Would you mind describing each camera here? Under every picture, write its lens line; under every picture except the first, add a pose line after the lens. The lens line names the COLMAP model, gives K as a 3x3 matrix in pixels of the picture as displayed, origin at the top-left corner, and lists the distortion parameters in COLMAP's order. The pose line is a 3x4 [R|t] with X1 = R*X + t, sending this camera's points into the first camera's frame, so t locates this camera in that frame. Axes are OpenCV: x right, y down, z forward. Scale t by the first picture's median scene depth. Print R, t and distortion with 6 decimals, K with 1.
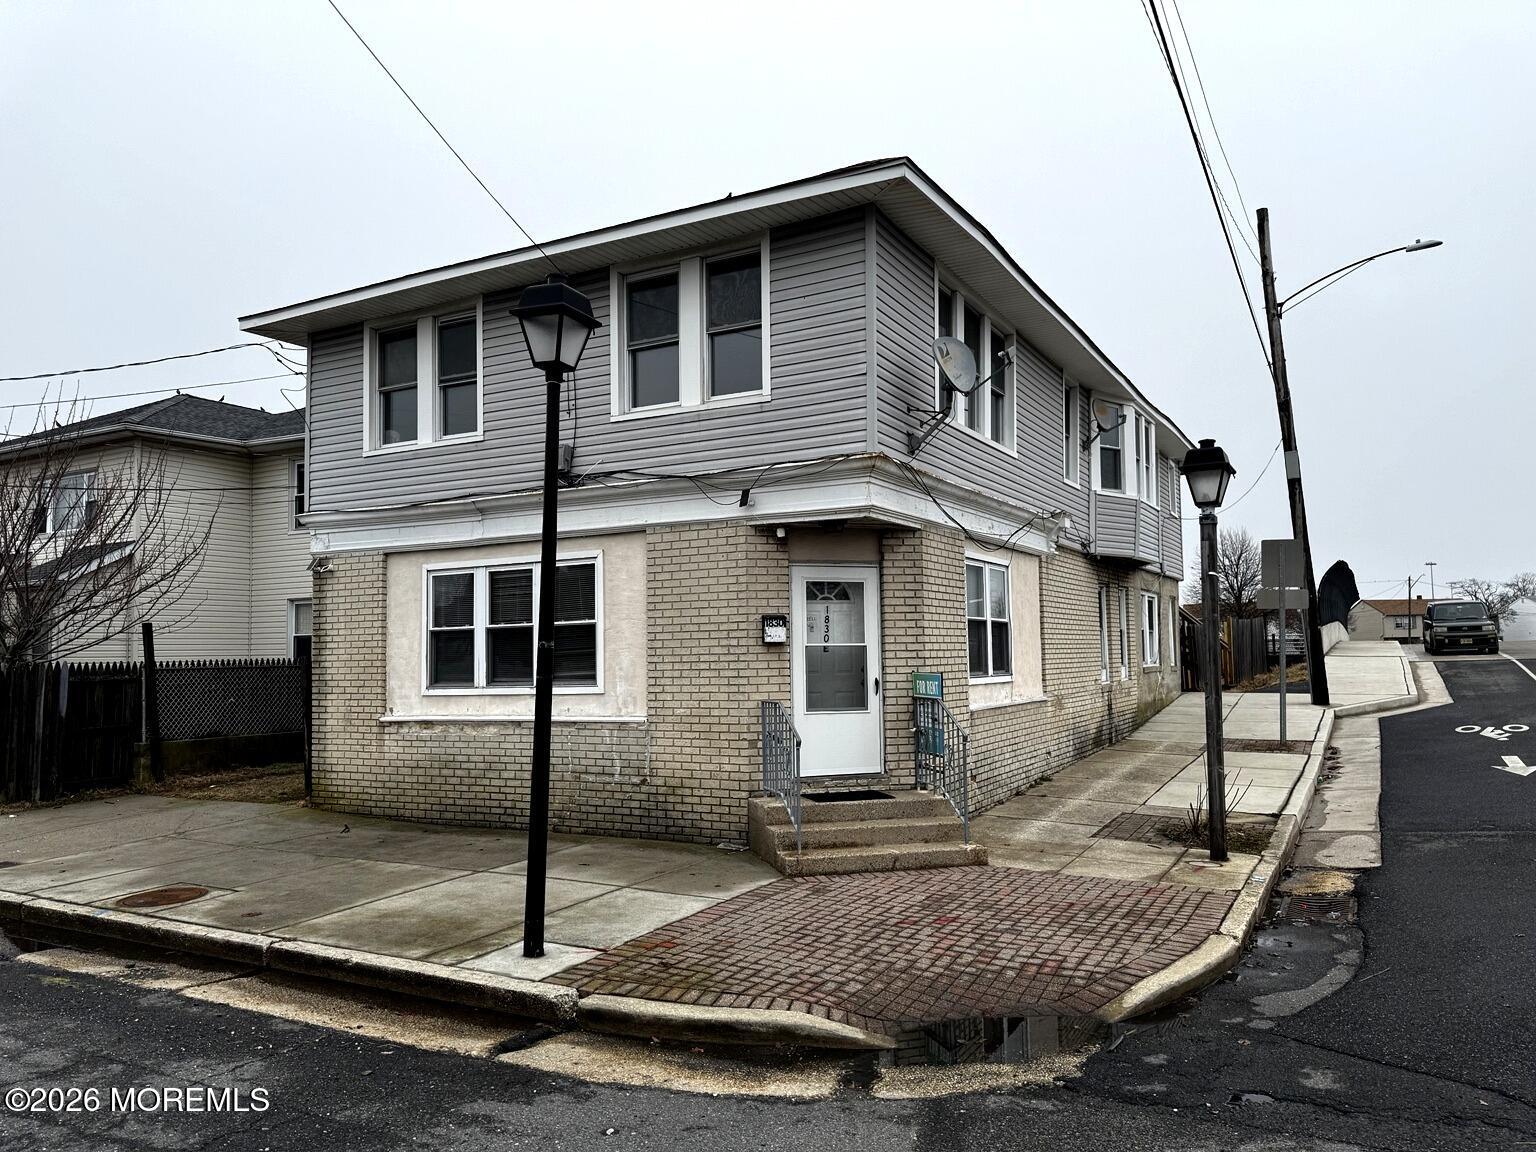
lens RADIAL K [[1094.8, 0, 764.2], [0, 1094.8, 575.6], [0, 0, 1]] dist [0.055991, -0.064422]
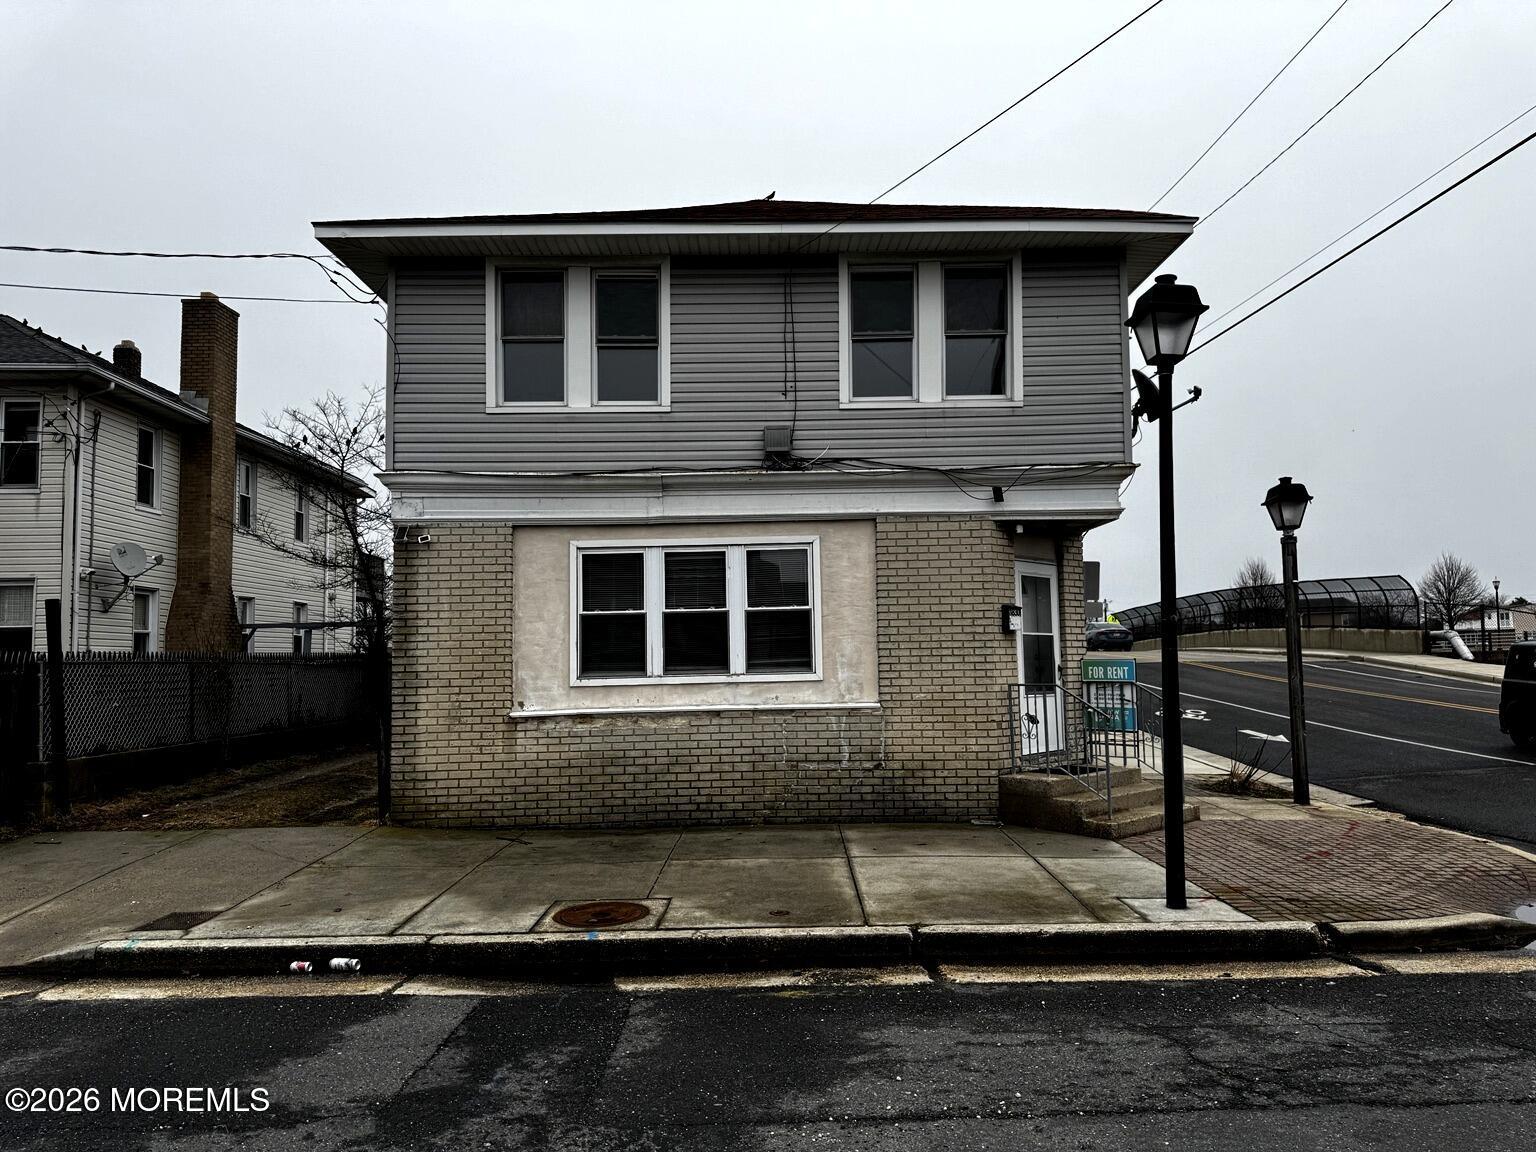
lens RADIAL K [[1094.8, 0, 772.2], [0, 1094.8, 574.0], [0, 0, 1]] dist [0.055991, -0.064422]
pose [[0.870867, 0.042133, 0.489709, -0.671778], [-0.034203, 0.999099, -0.025135, 0.037811], [-0.490327, 0.005140, 0.871523, 0.158844]]
